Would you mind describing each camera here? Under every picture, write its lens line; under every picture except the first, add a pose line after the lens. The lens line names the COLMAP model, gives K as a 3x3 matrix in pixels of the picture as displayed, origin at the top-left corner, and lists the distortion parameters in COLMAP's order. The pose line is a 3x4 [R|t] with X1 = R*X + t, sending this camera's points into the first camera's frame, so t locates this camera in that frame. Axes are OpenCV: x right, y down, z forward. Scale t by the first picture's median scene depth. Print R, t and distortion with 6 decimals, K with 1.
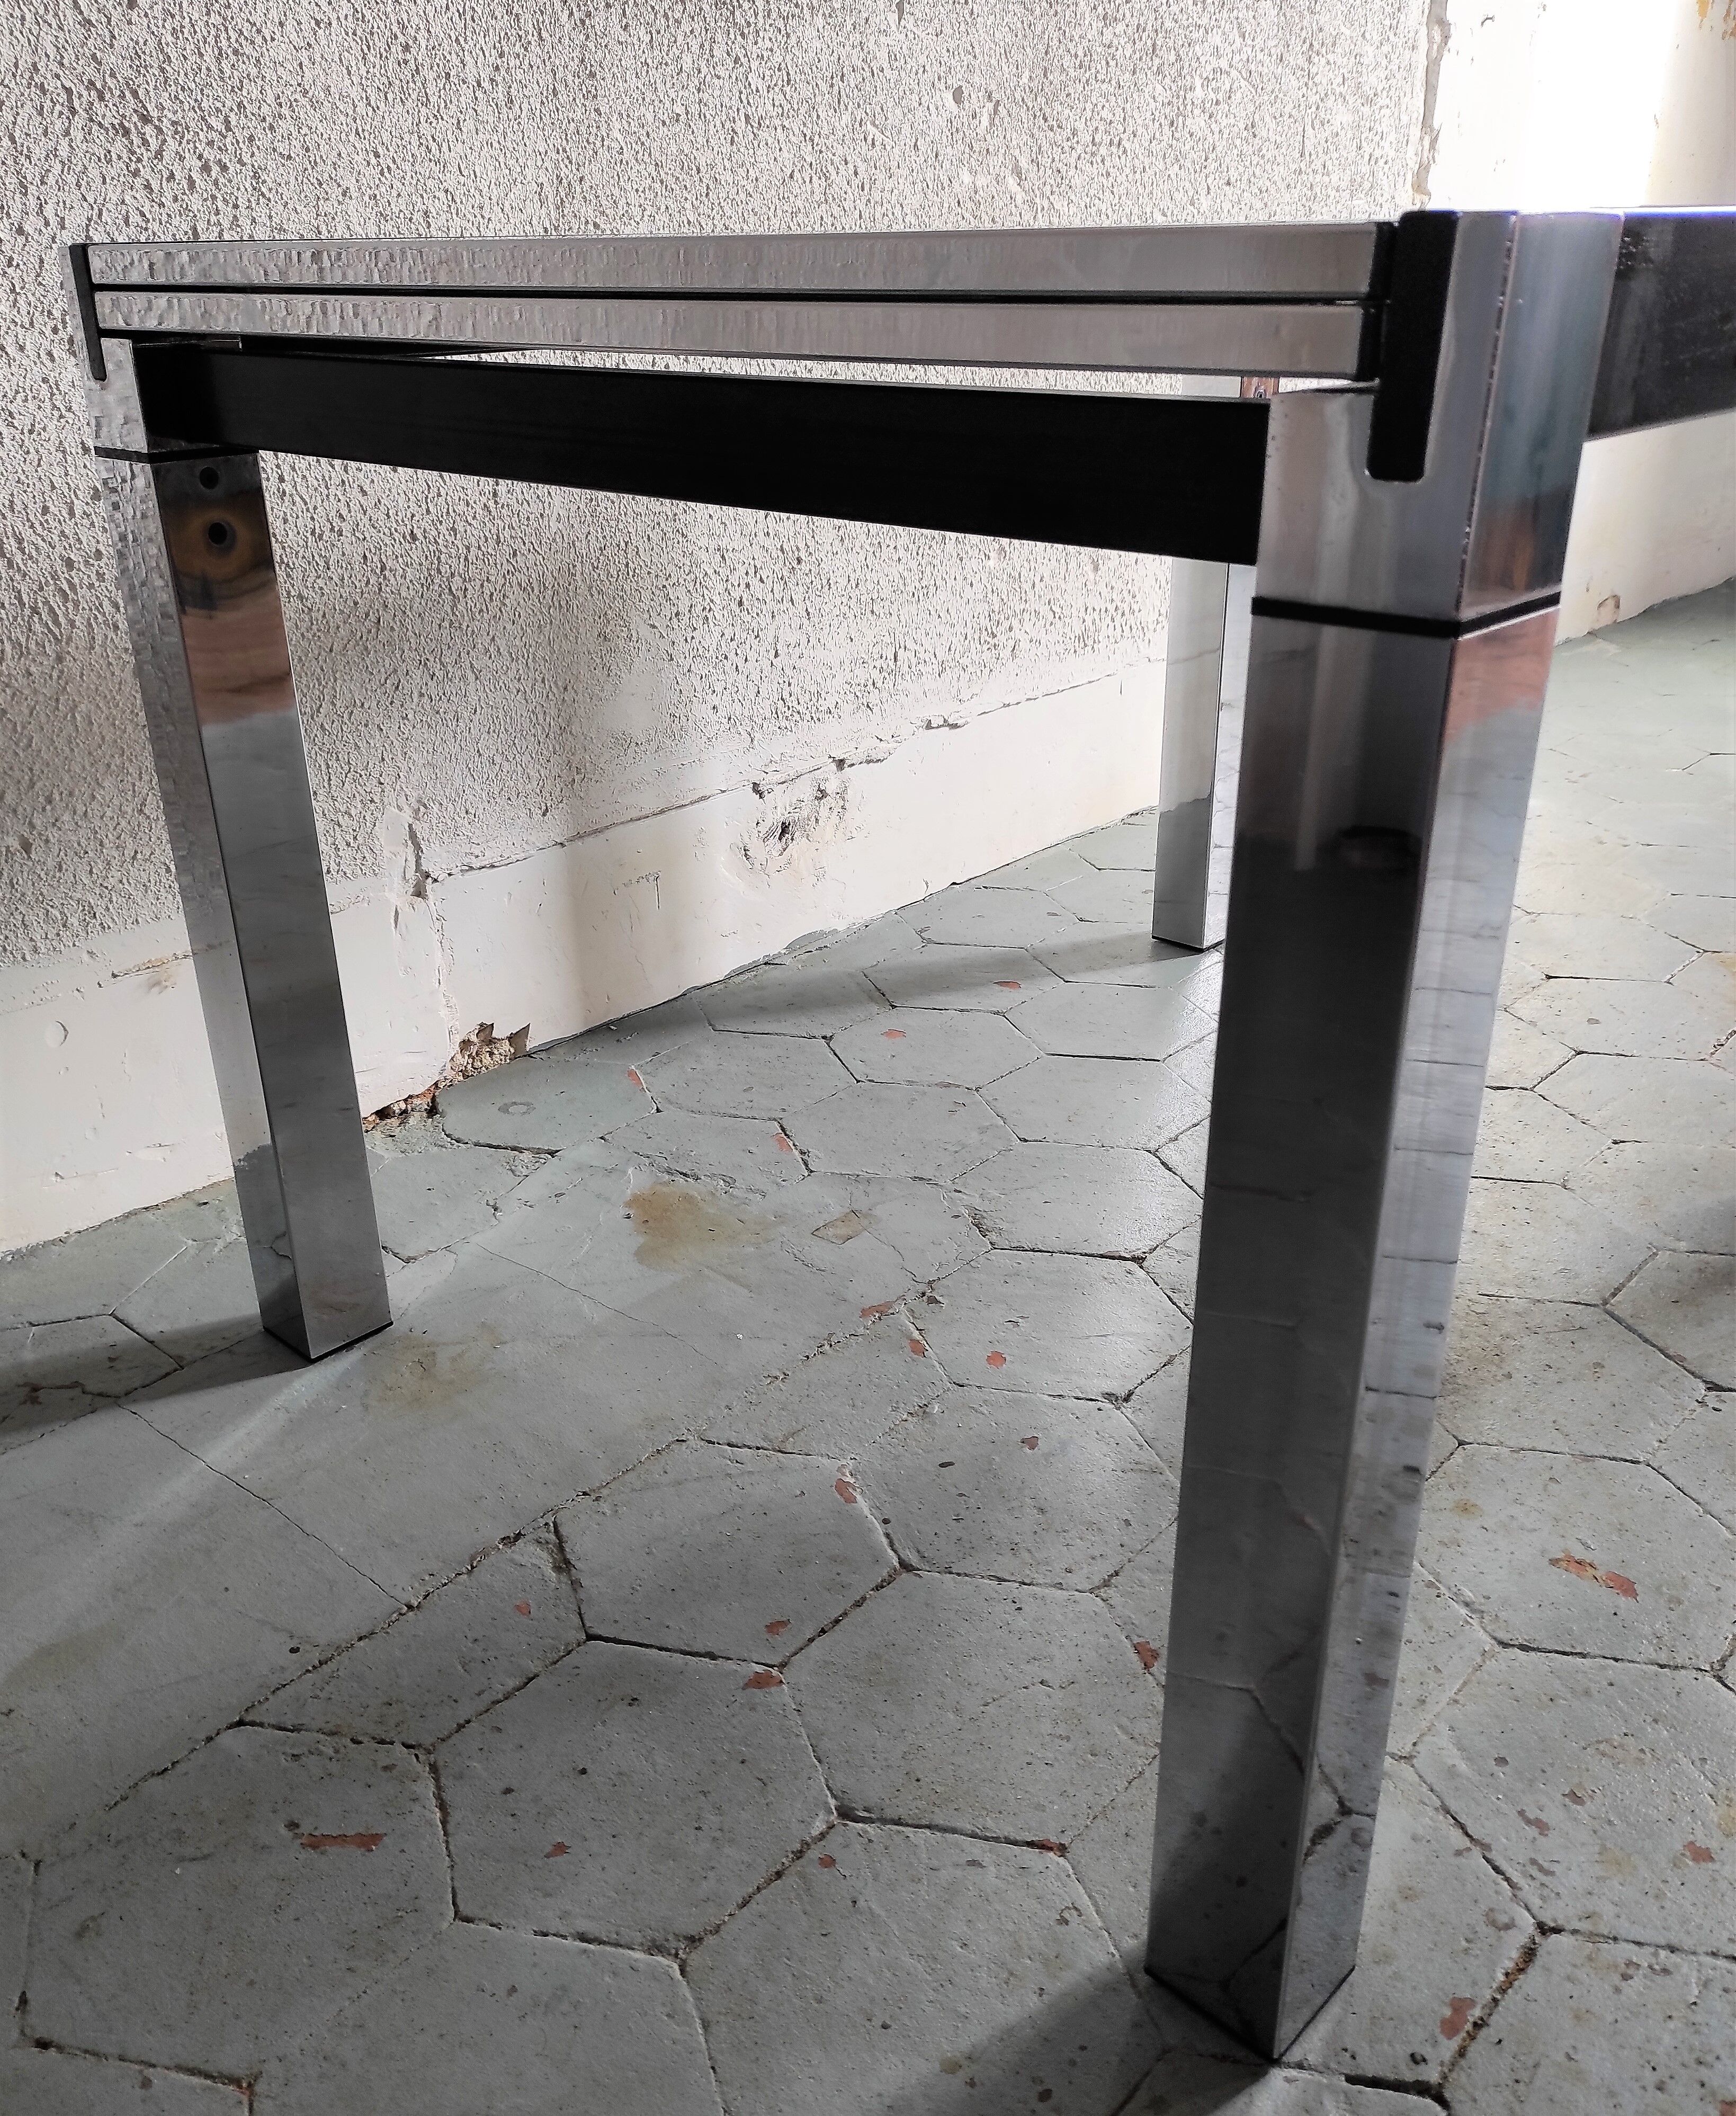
lens RADIAL K [[1820.8, 0, 823.1], [0, 1820.8, 1125.2], [0, 0, 1]] dist [0.053492, -0.065163]
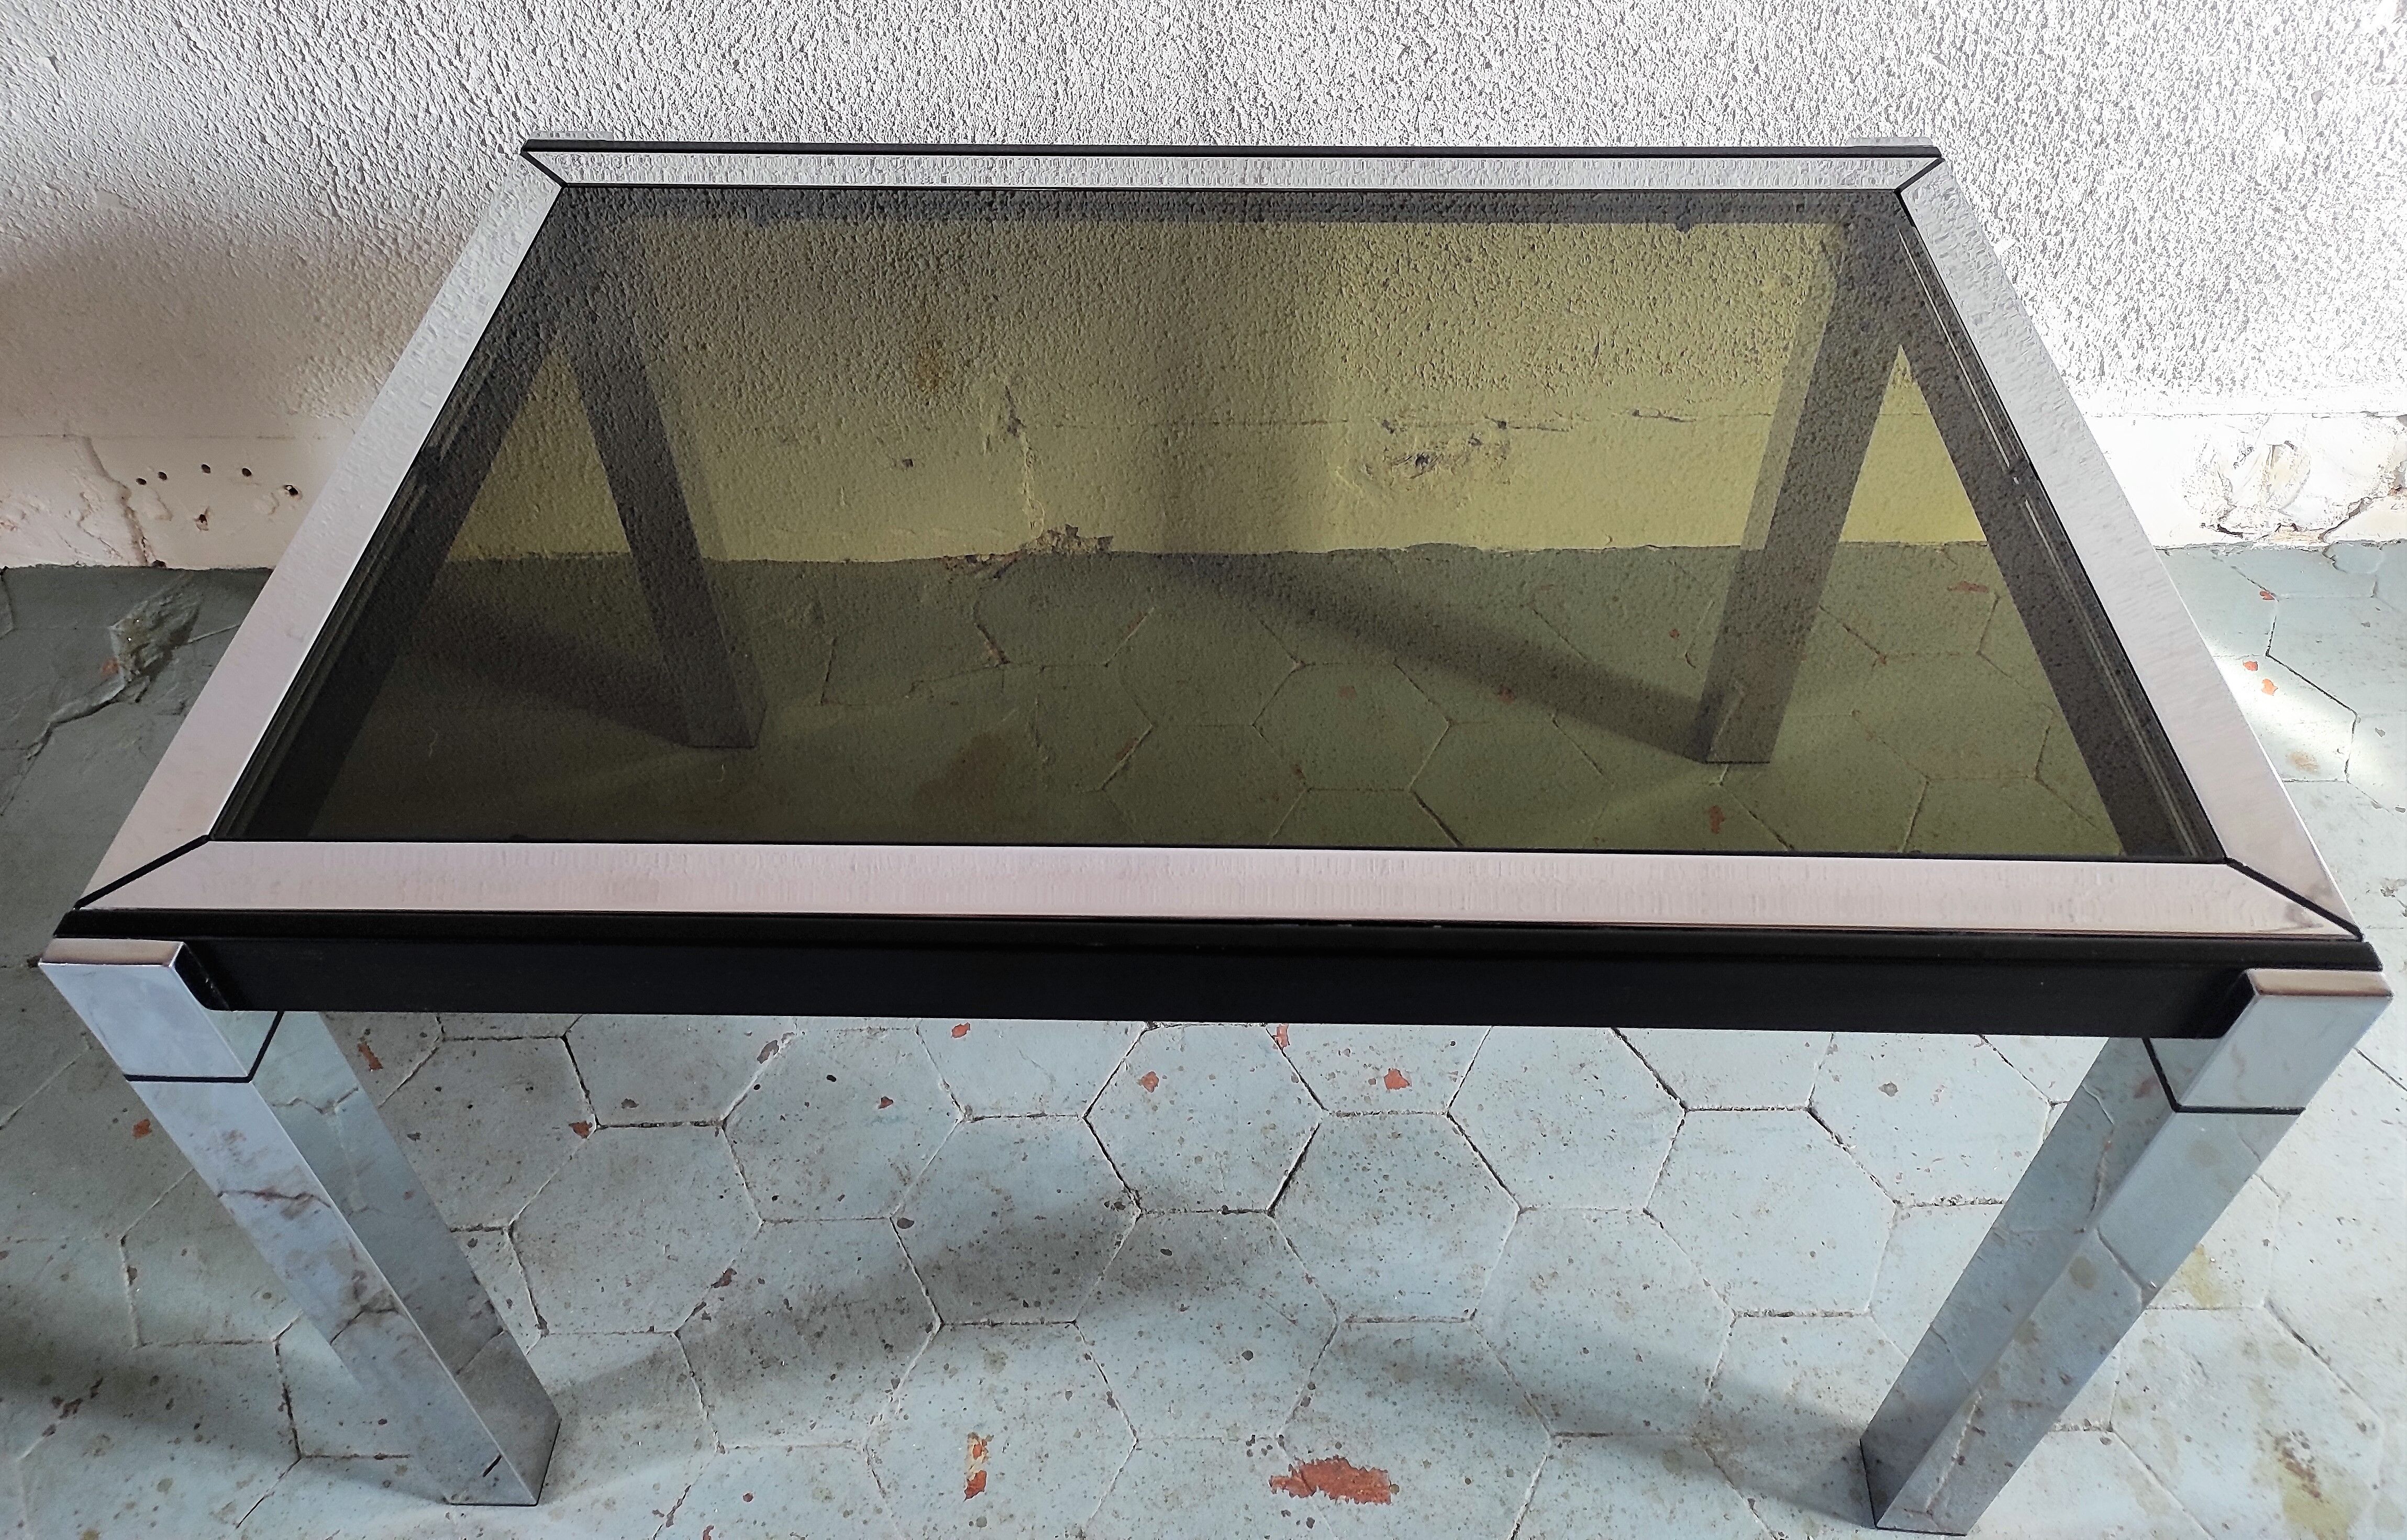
lens RADIAL K [[1777.2, 0, 1206.1], [0, 1777.2, 628.7], [0, 0, 1]] dist [0.055721, -0.055229]
pose [[0.683234, 0.516366, -0.516292, 0.597714], [-0.325527, 0.848300, 0.417636, -0.586675], [0.653623, -0.117276, 0.747678, 0.129974]]
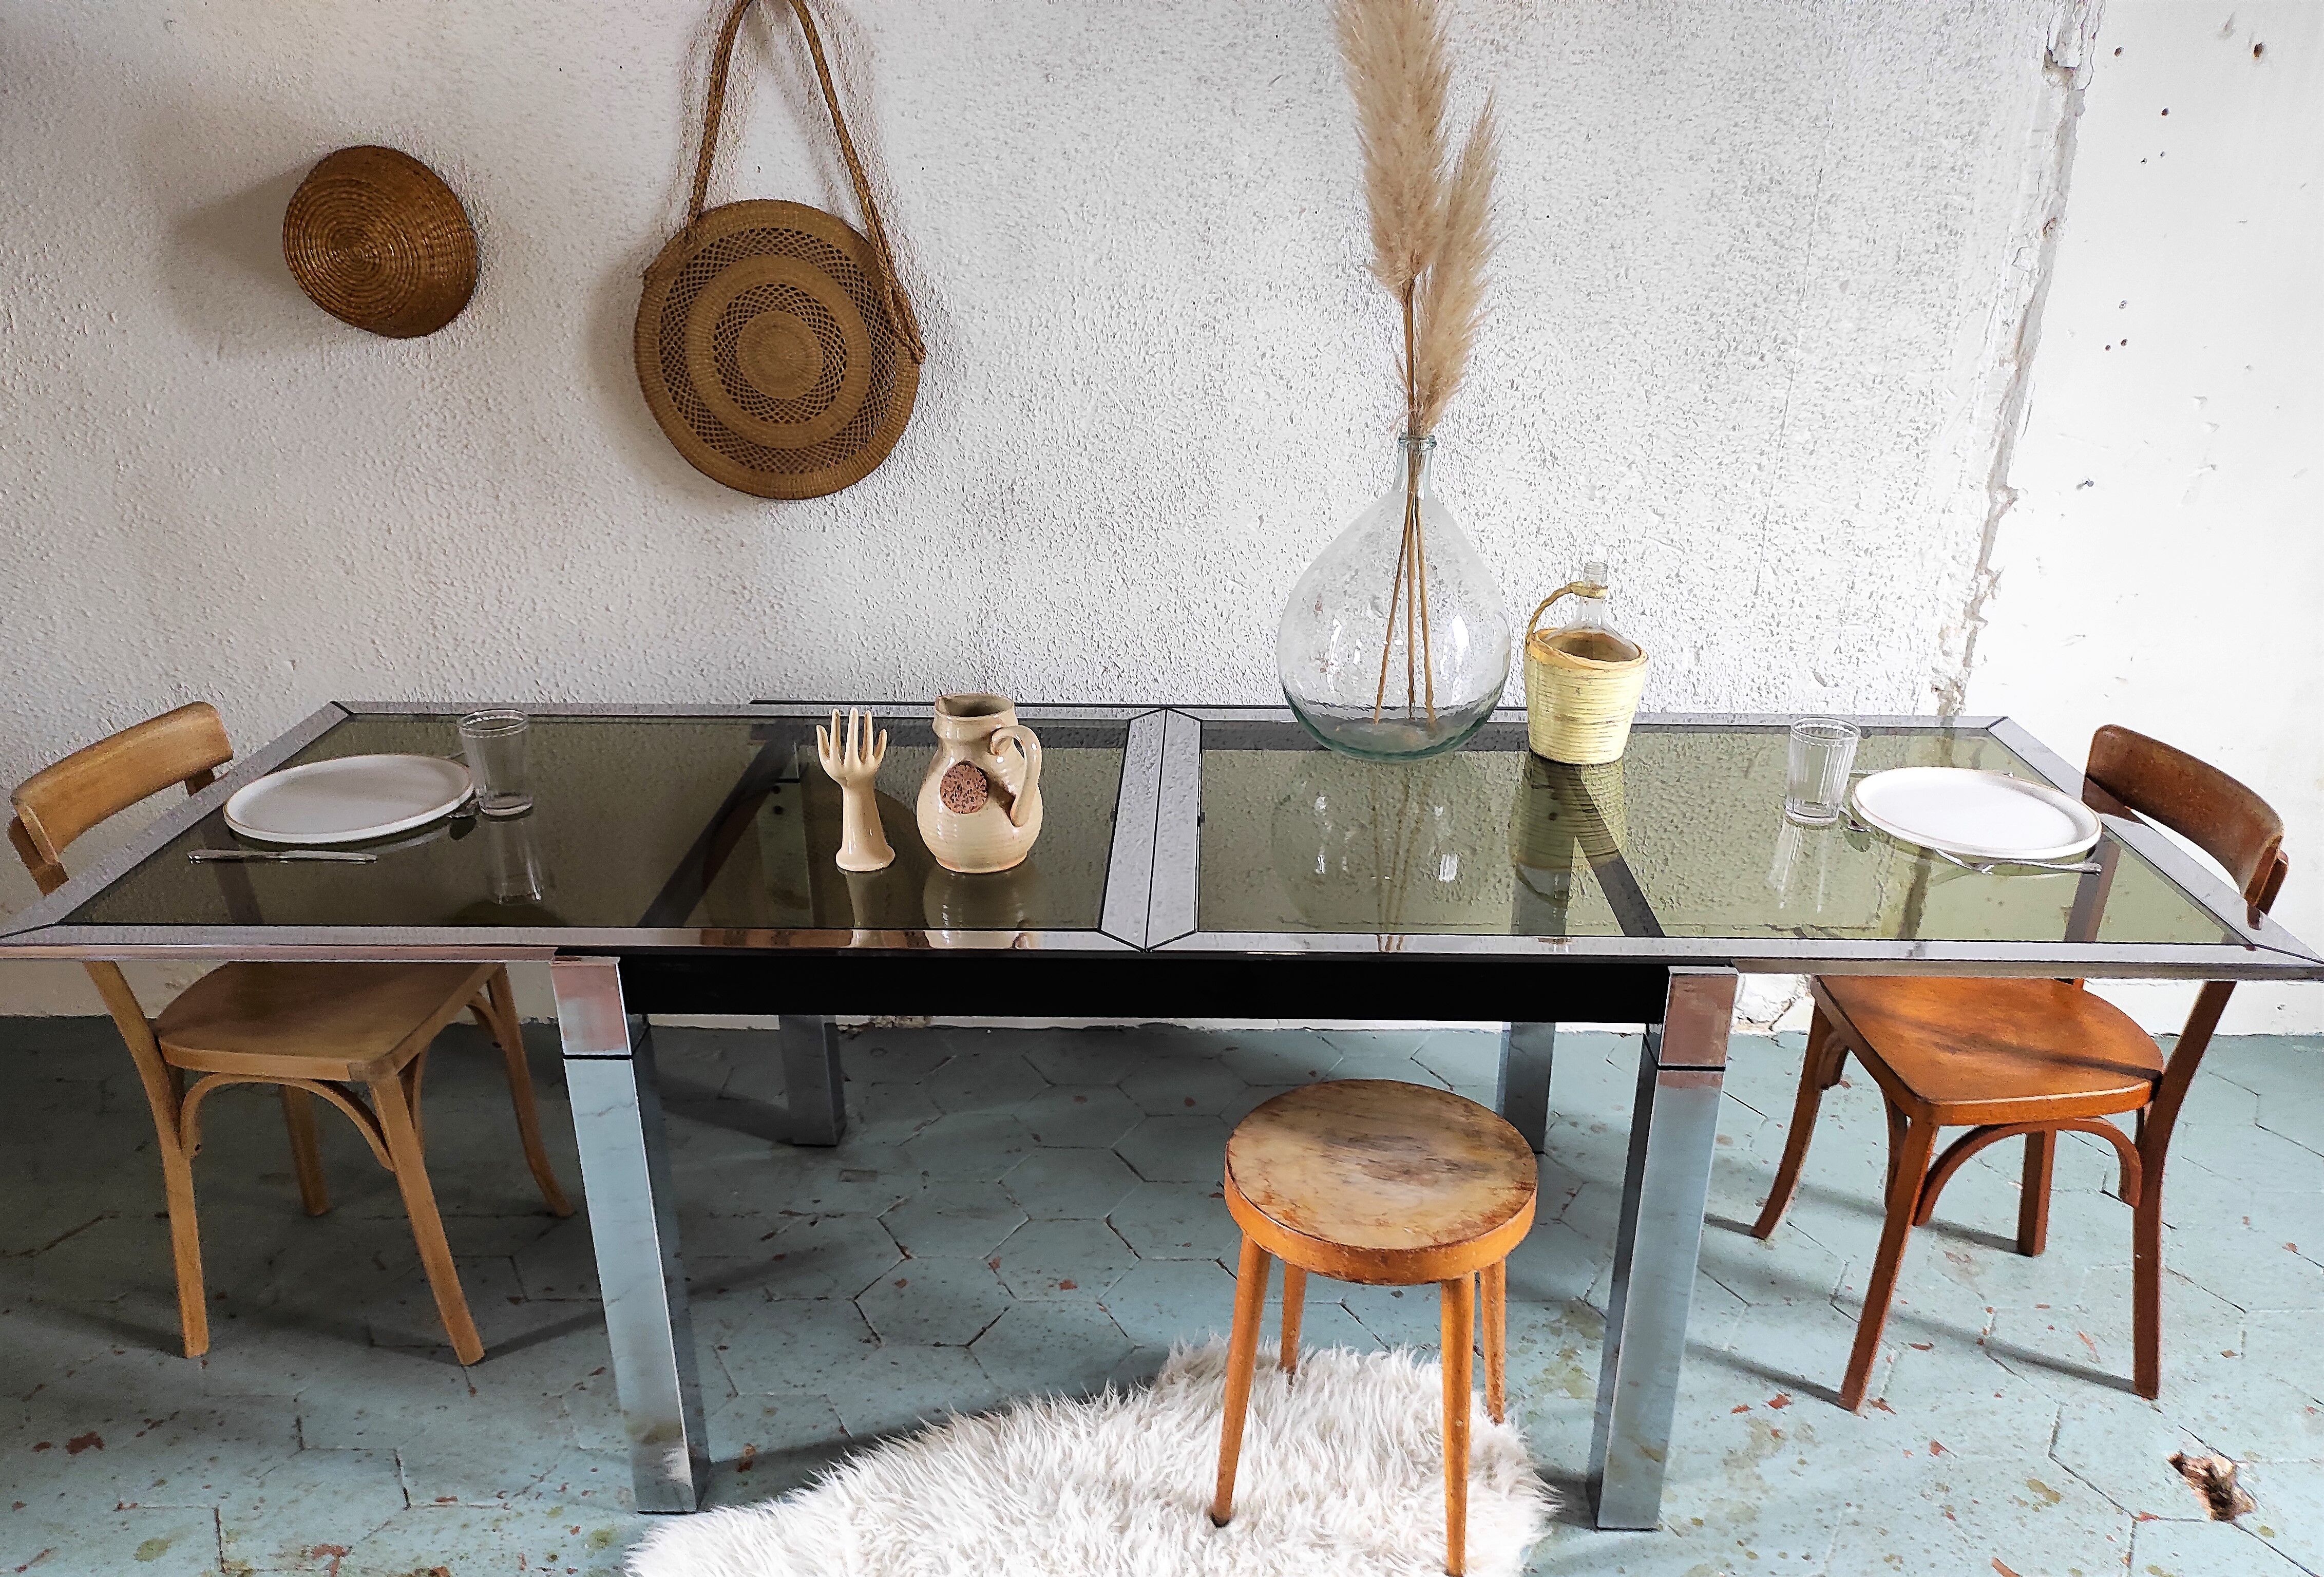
lens RADIAL K [[1748.7, 0, 1188.3], [0, 1748.7, 889.8], [0, 0, 1]] dist [0.049155, -0.055900]
pose [[0.673034, 0.320589, -0.666519, 1.236046], [-0.339293, 0.934585, 0.106916, -0.482116], [0.657195, 0.154187, 0.737781, -0.149362]]
